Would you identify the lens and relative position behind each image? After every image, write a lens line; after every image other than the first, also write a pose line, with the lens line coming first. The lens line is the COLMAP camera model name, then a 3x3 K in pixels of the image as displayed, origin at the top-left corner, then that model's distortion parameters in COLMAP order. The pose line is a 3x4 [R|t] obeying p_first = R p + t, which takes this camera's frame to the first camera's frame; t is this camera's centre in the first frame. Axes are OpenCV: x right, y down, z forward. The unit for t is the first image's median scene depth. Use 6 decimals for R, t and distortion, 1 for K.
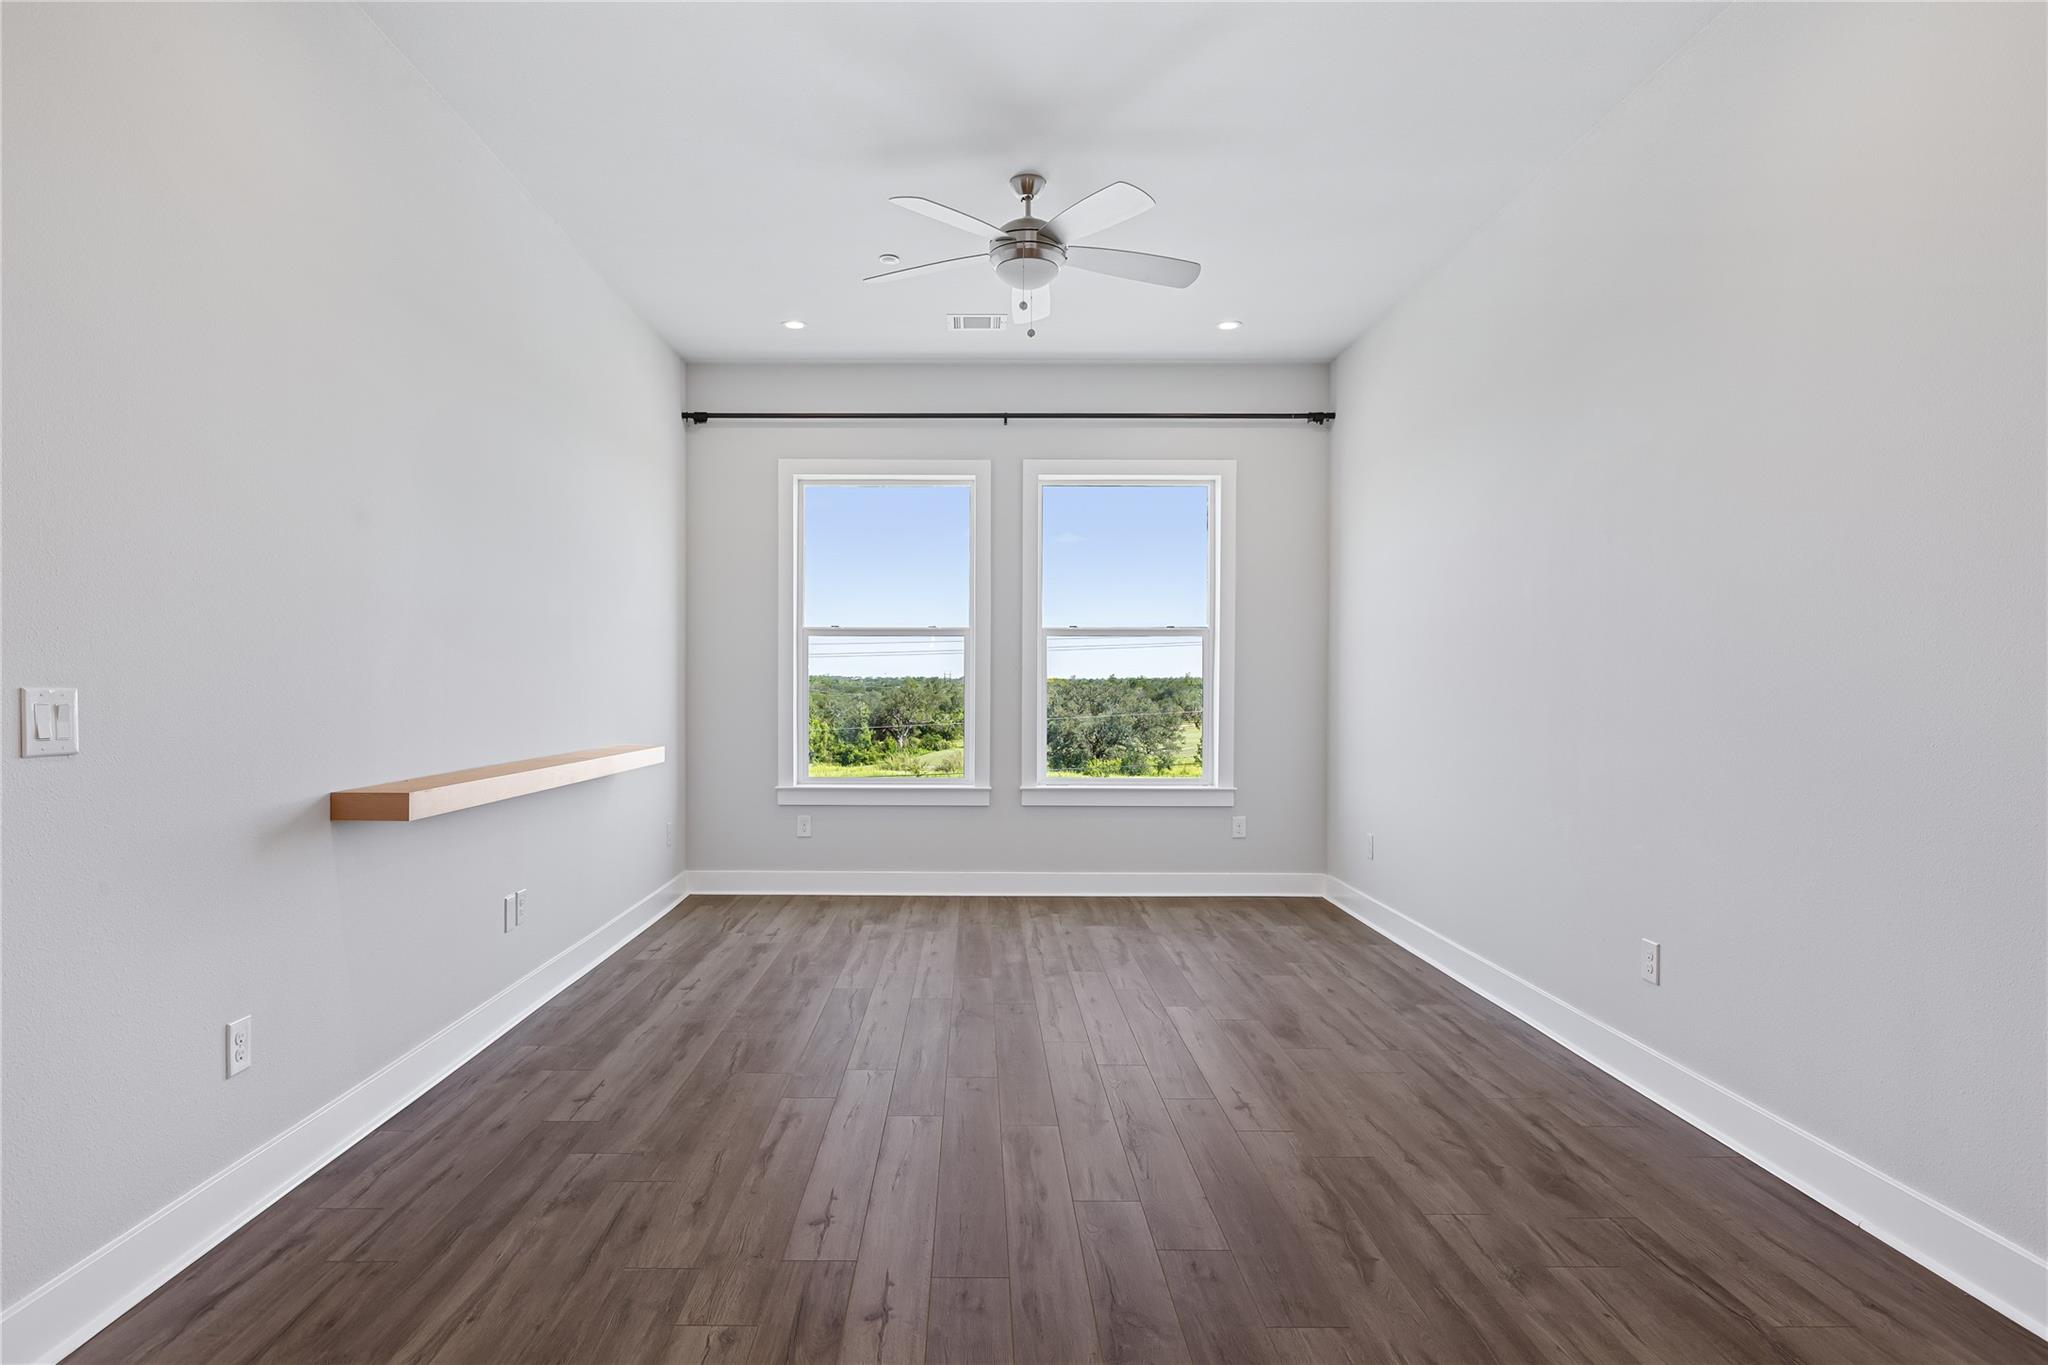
lens RADIAL K [[1130.5, 0, 984.9], [0, 1130.5, 679.0], [0, 0, 1]] dist [-0.000130, -0.000470]
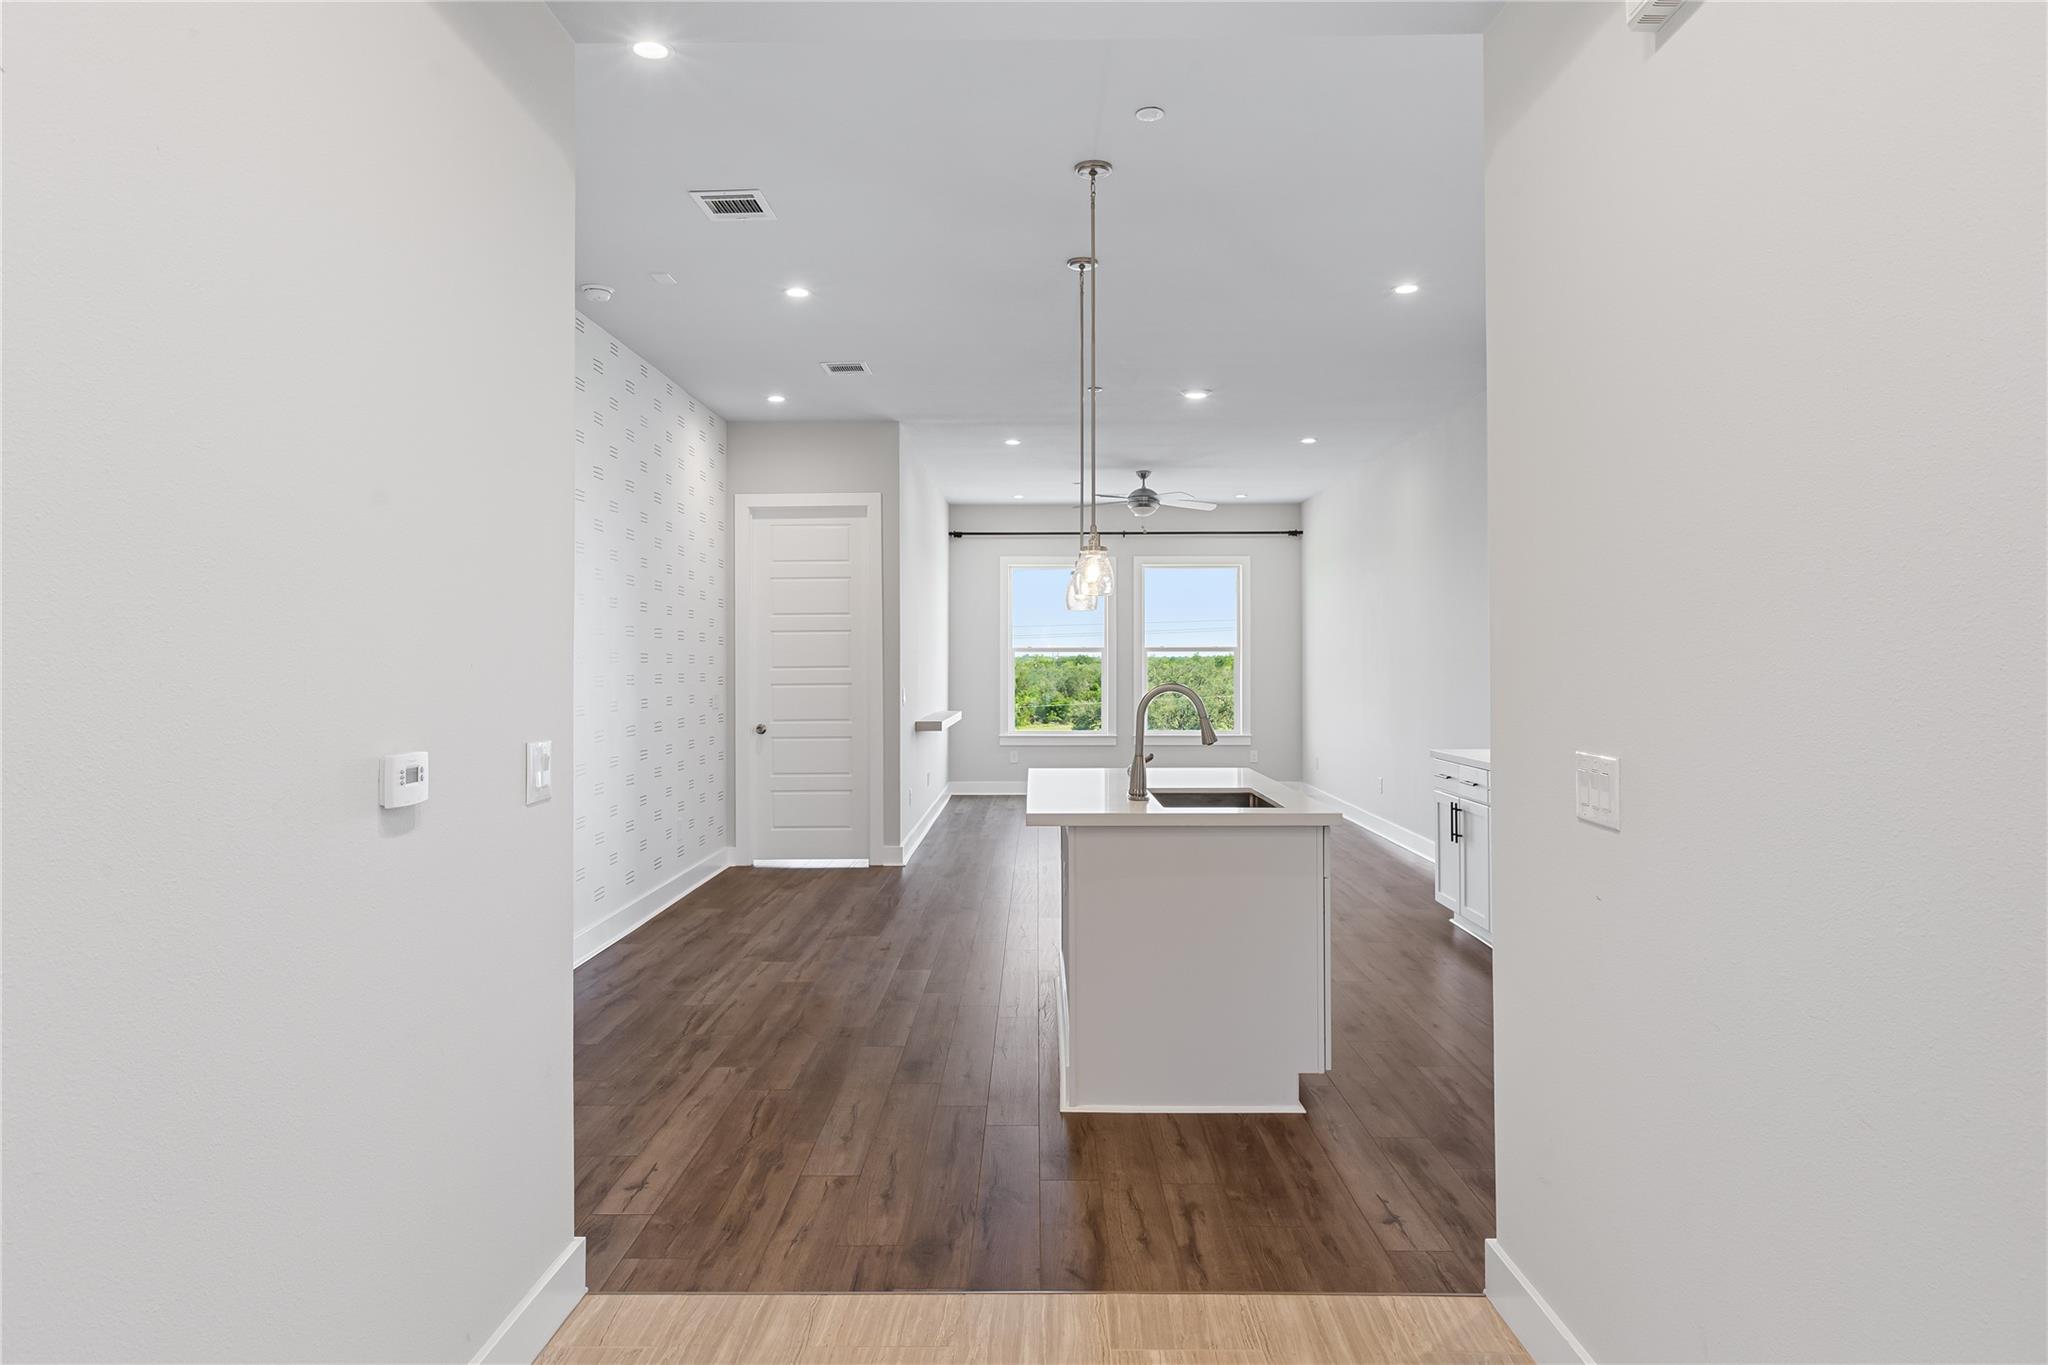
lens RADIAL K [[1299.0, 0, 1039.9], [0, 1299.0, 634.2], [0, 0, 1]] dist [-0.003111, -0.001480]
pose [[0.999963, -0.004005, -0.007596, -0.141898], [0.003873, 0.999842, -0.017335, -0.043800], [0.007664, 0.017305, 0.999821, -1.531956]]
